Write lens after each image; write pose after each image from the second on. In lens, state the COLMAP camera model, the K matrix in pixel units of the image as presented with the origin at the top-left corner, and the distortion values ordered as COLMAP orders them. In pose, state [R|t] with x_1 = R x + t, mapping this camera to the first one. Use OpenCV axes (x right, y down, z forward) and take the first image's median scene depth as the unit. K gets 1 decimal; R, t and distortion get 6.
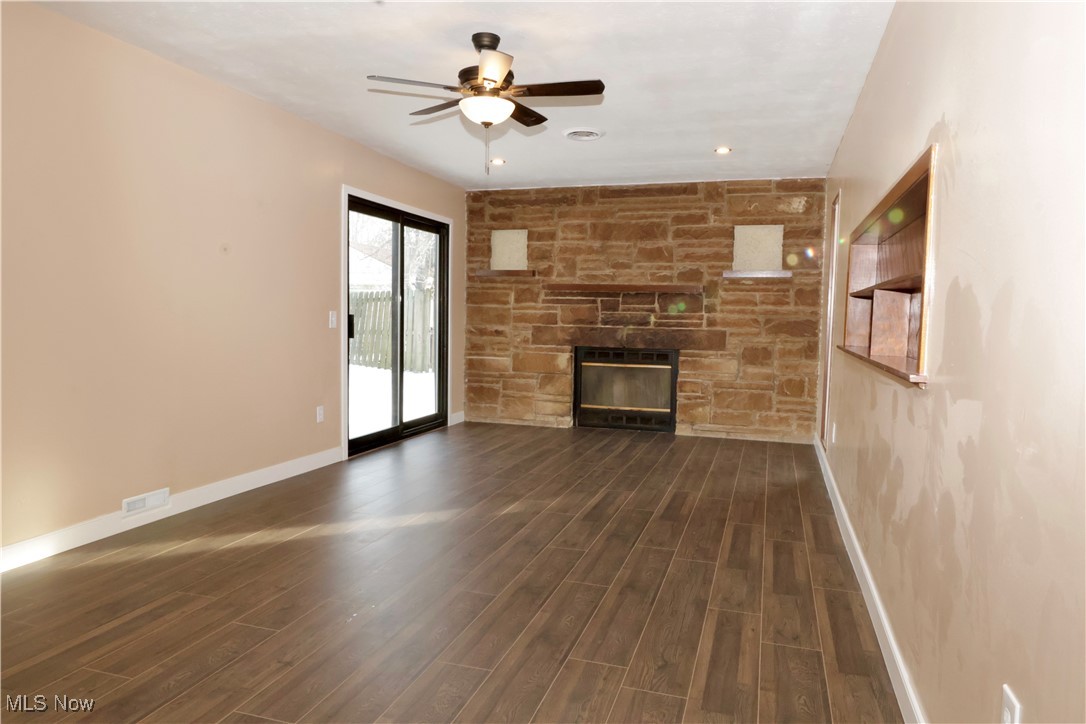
lens RADIAL K [[703.4, 0, 551.8], [0, 703.4, 348.7], [0, 0, 1]] dist [-0.006611, -0.001899]
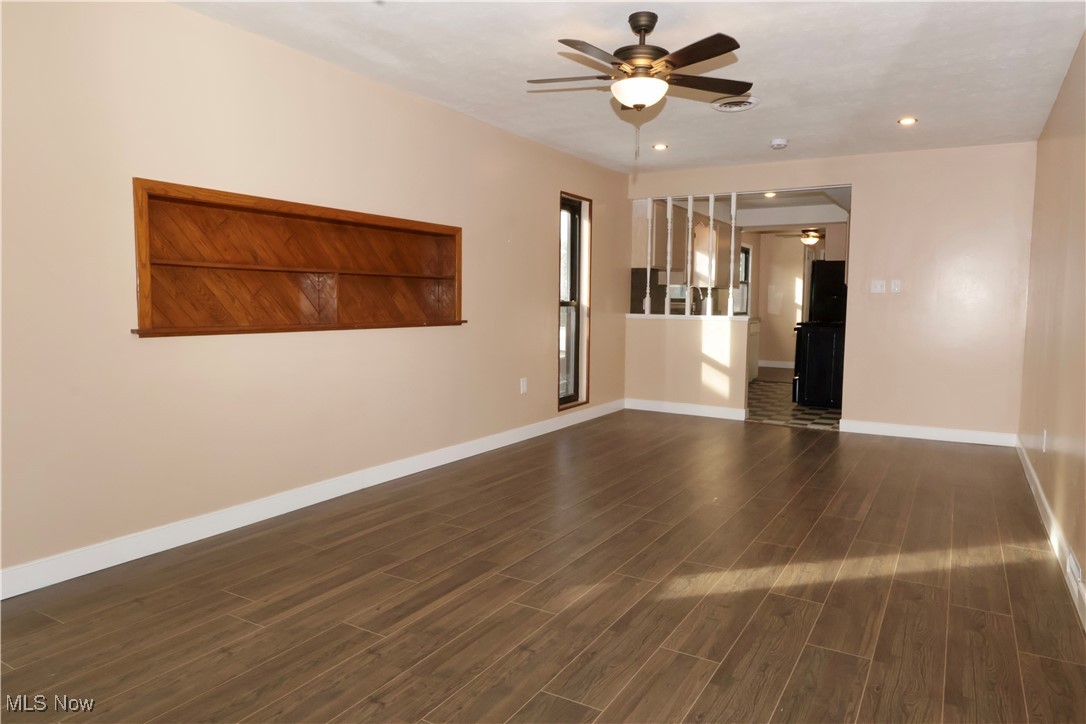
lens RADIAL K [[698.5, 0, 558.3], [0, 698.5, 361.4], [0, 0, 1]] dist [-0.000348, -0.001317]
pose [[-0.975899, -0.050432, 0.212316, -0.195181], [-0.020620, 0.989887, 0.140349, -0.097927], [-0.217247, 0.132589, -0.967070, 1.900668]]
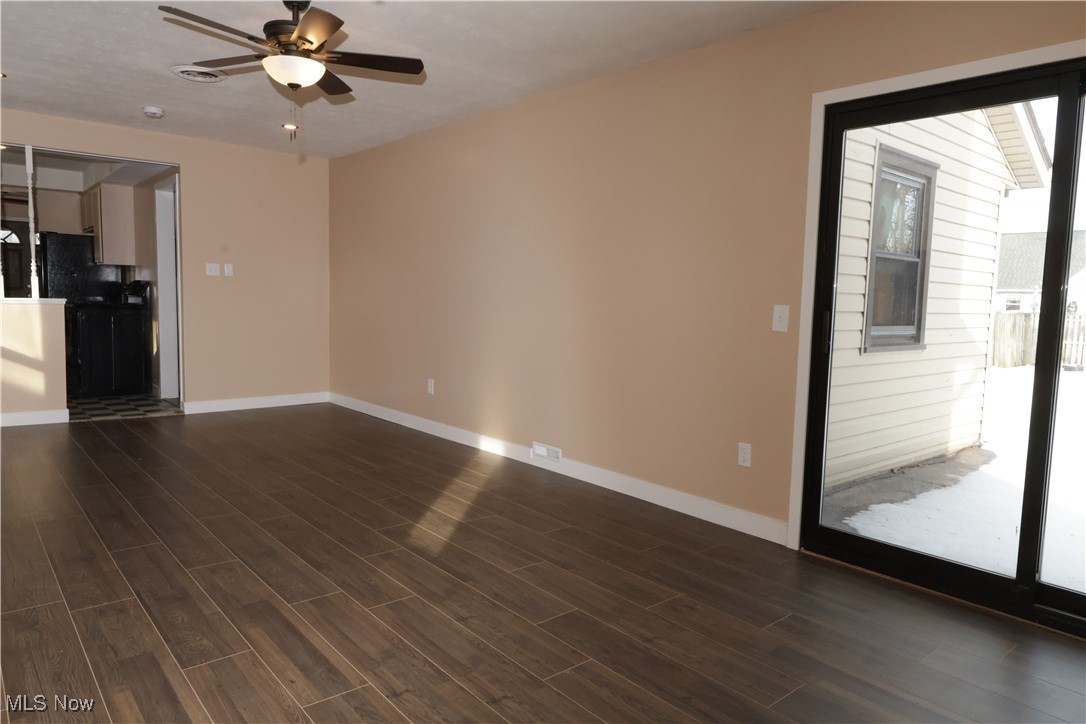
lens RADIAL K [[703.4, 0, 551.8], [0, 703.4, 348.7], [0, 0, 1]] dist [-0.006611, -0.001899]
pose [[-0.524082, 0.026174, -0.851266, 0.506011], [-0.083029, 0.993196, 0.081654, -0.071578], [0.847611, 0.113474, -0.518343, 1.717253]]
